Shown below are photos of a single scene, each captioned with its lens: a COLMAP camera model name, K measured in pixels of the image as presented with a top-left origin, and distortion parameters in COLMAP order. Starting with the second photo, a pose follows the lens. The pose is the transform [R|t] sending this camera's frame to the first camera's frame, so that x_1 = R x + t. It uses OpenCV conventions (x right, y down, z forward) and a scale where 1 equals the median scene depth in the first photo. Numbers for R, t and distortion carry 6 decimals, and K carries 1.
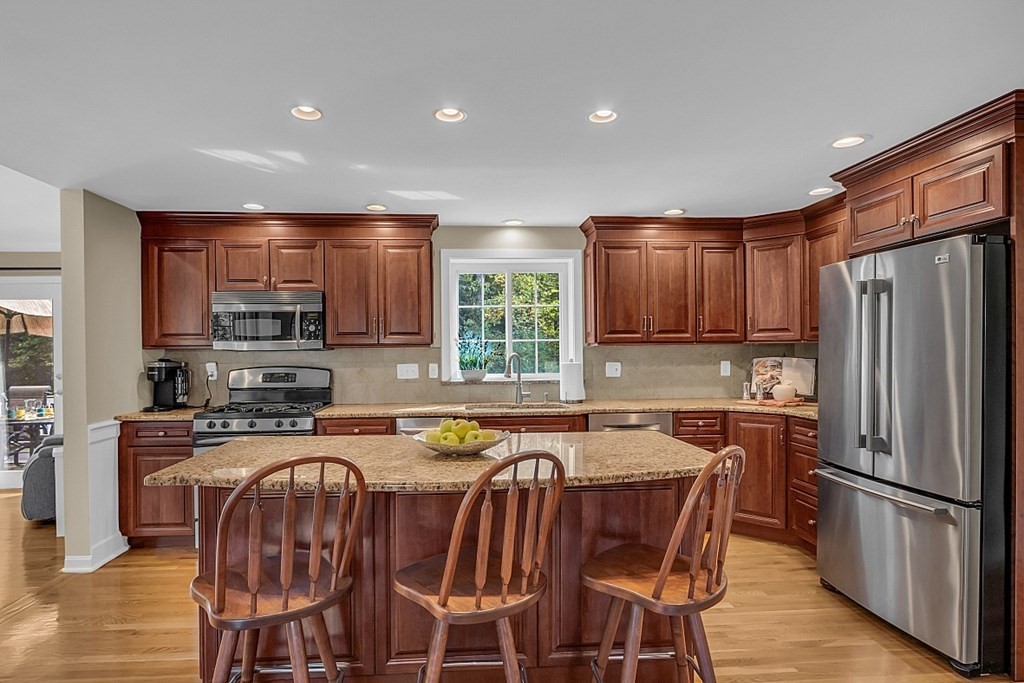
lens RADIAL K [[564.1, 0, 491.1], [0, 564.1, 355.5], [0, 0, 1]] dist [-0.013364, 0.002812]
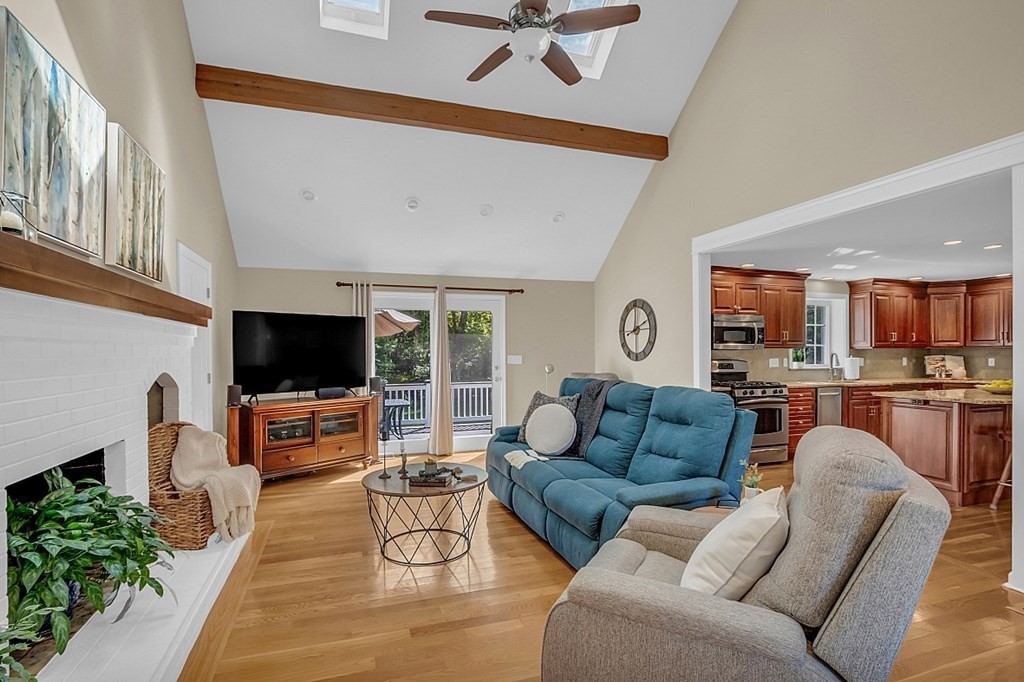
lens RADIAL K [[488.3, 0, 502.6], [0, 488.3, 355.3], [0, 0, 1]] dist [-0.002047, -0.000615]
pose [[0.965557, 0.004254, 0.260155, -1.410593], [-0.003521, 0.999988, -0.003283, 0.014244], [-0.260166, 0.002254, 0.965561, -0.219759]]
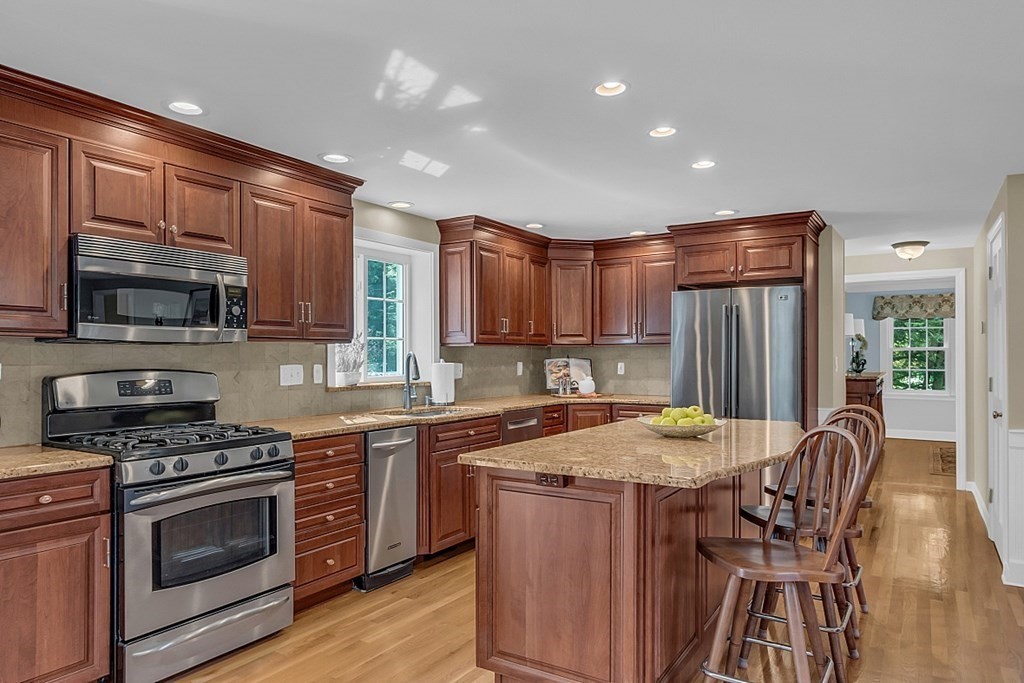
lens RADIAL K [[658.1, 0, 495.3], [0, 658.1, 356.3], [0, 0, 1]] dist [-0.003701, 0.004168]
pose [[0.605087, 0.007147, 0.796127, -0.728129], [0.002046, 0.999942, -0.010532, 0.013865], [-0.796157, 0.008001, 0.605038, 0.273878]]
